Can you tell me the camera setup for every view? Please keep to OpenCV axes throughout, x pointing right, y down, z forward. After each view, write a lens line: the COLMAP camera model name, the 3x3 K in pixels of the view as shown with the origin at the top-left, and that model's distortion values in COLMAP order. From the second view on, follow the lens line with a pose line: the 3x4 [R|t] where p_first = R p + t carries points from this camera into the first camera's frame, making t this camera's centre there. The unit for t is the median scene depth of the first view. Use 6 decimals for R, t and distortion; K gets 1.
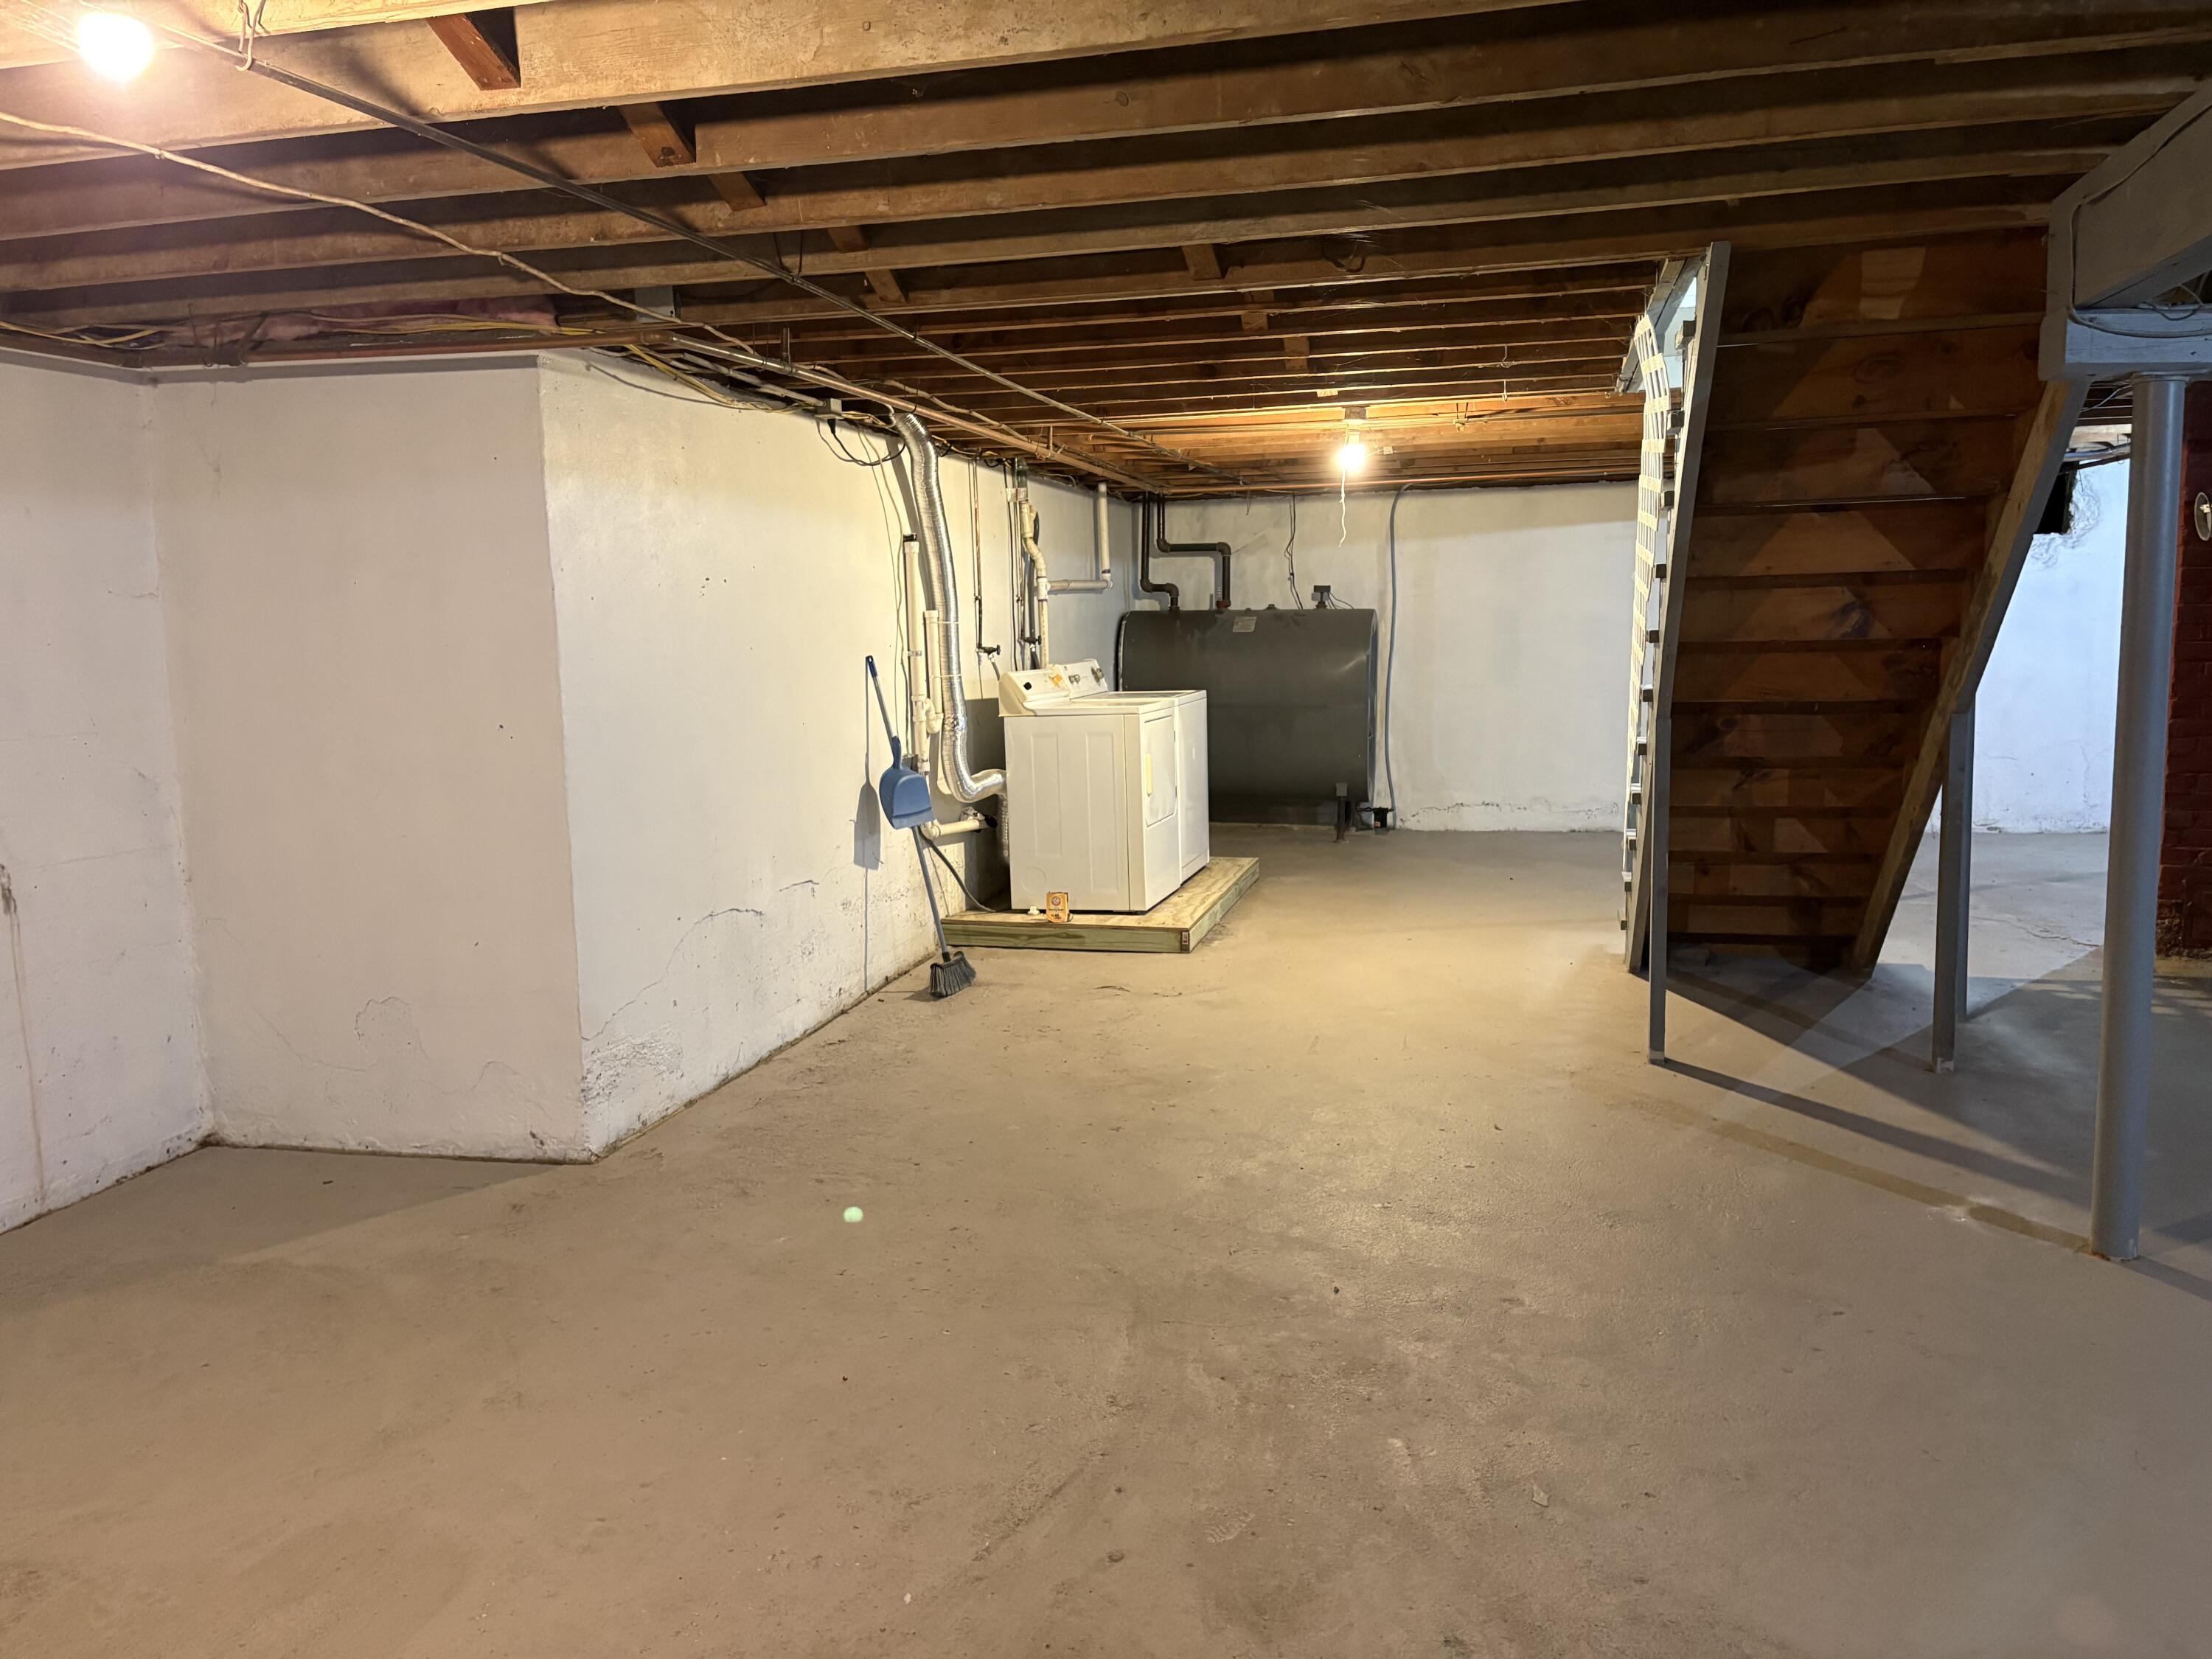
lens RADIAL K [[1670.6, 0, 1093.7], [0, 1670.6, 824.9], [0, 0, 1]] dist [0.022579, -0.037800]
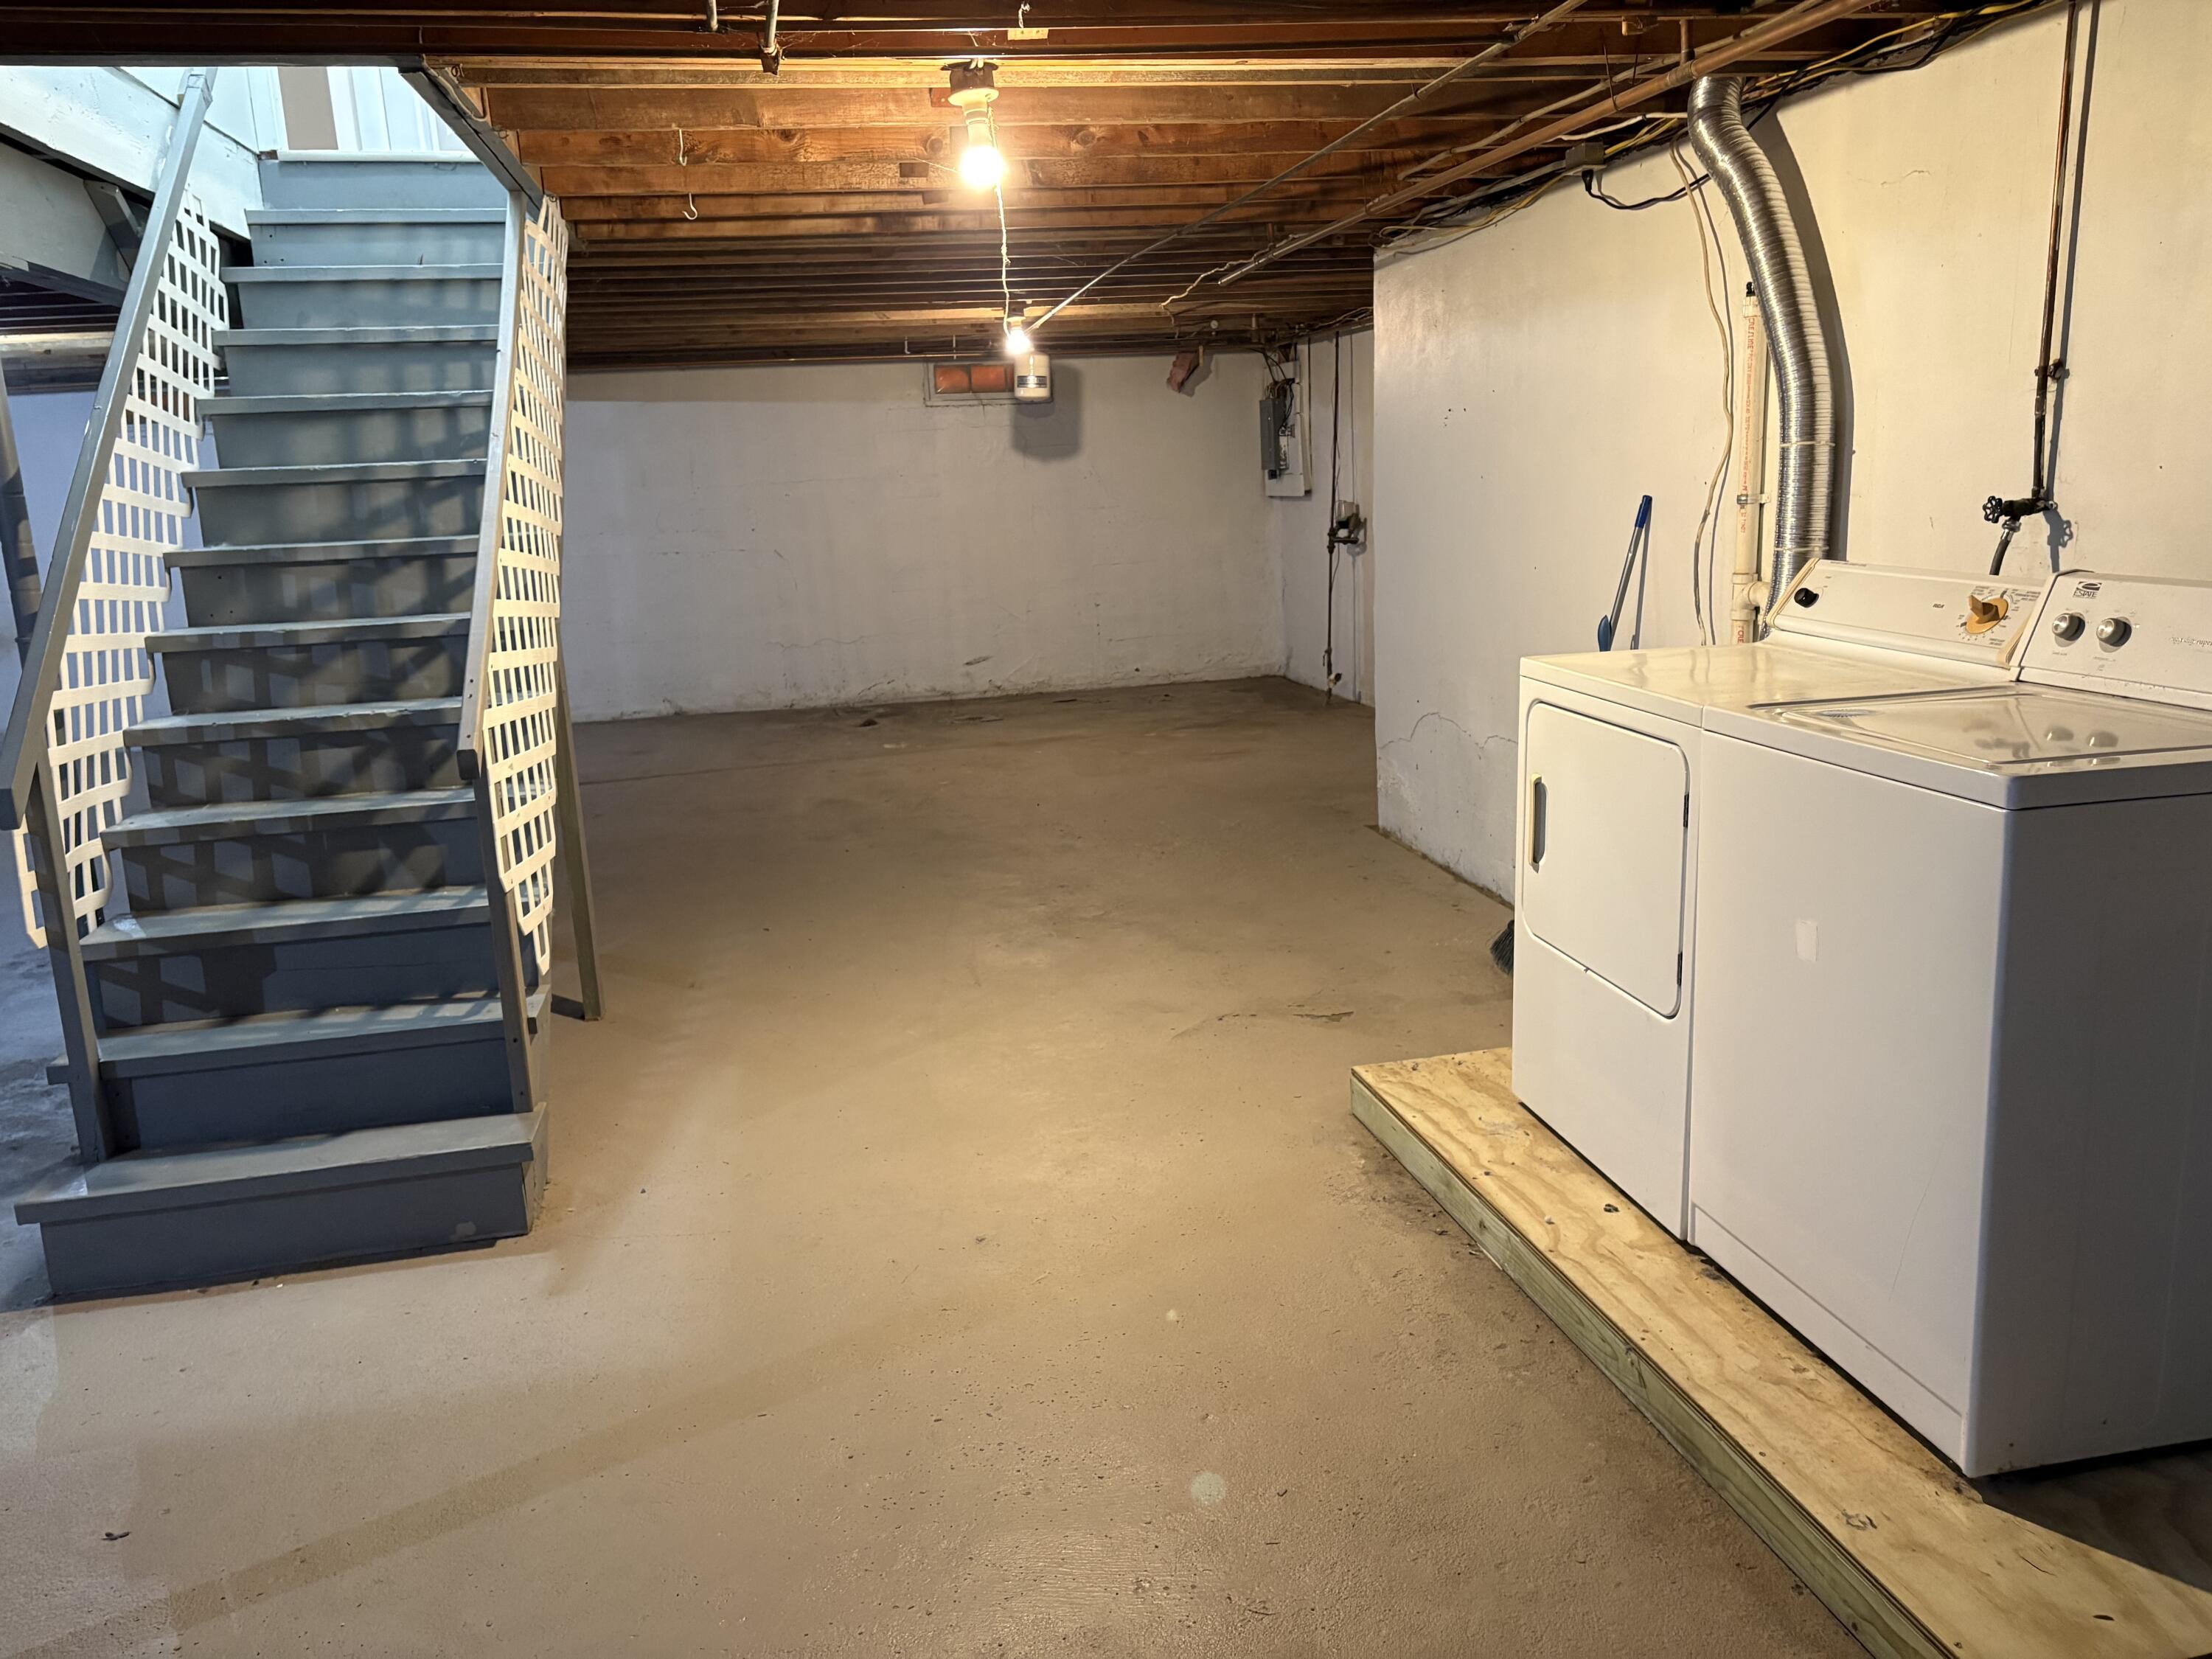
lens RADIAL K [[1670.6, 0, 1104.0], [0, 1670.6, 836.3], [0, 0, 1]] dist [0.022579, -0.037800]
pose [[-0.898712, 0.154880, -0.410279, 0.536803], [0.009894, 0.942481, 0.334112, -0.296160], [0.438428, 0.296211, -0.848552, 2.242297]]
